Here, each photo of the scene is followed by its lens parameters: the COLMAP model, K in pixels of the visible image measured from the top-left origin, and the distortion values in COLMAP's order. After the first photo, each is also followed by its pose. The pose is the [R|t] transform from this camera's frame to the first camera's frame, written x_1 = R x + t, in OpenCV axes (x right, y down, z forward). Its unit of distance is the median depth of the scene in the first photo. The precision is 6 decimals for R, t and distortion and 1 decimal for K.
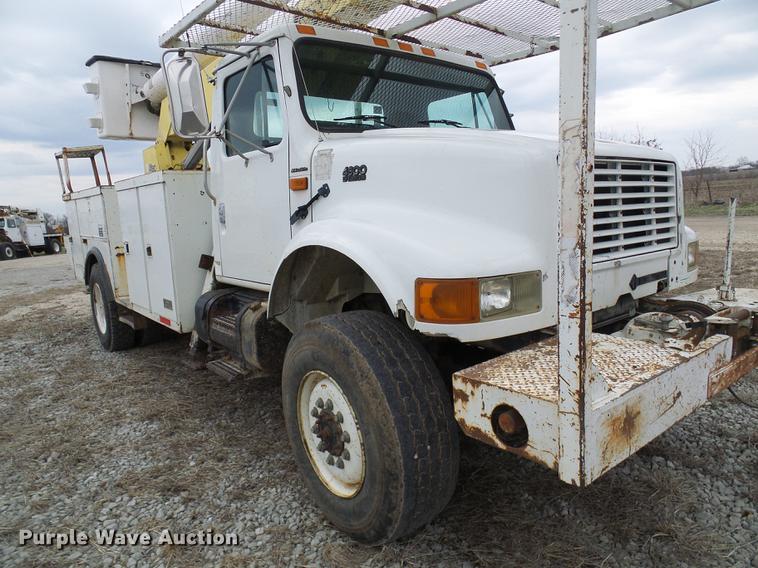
lens RADIAL K [[527.6, 0, 378.9], [0, 527.6, 285.6], [0, 0, 1]] dist [-0.006713, 0.007768]
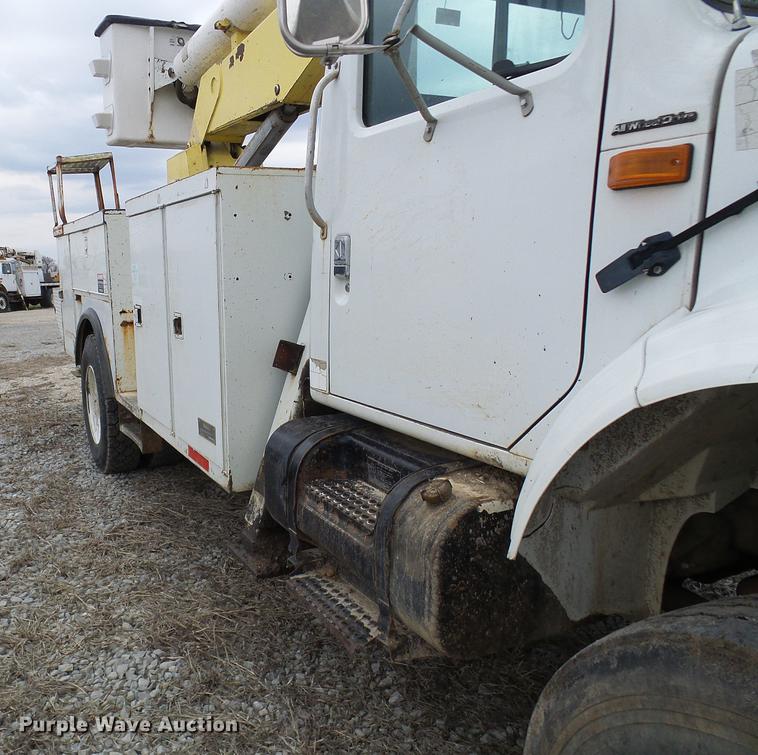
lens RADIAL K [[701.4, 0, 249.6], [0, 701.4, 385.3], [0, 0, 1]] dist [-0.016044, 0.000000]
pose [[0.960156, 0.070738, -0.270363, -0.228748], [-0.061569, 0.997208, 0.042257, -0.053939], [0.272597, -0.023927, 0.961831, 0.449738]]
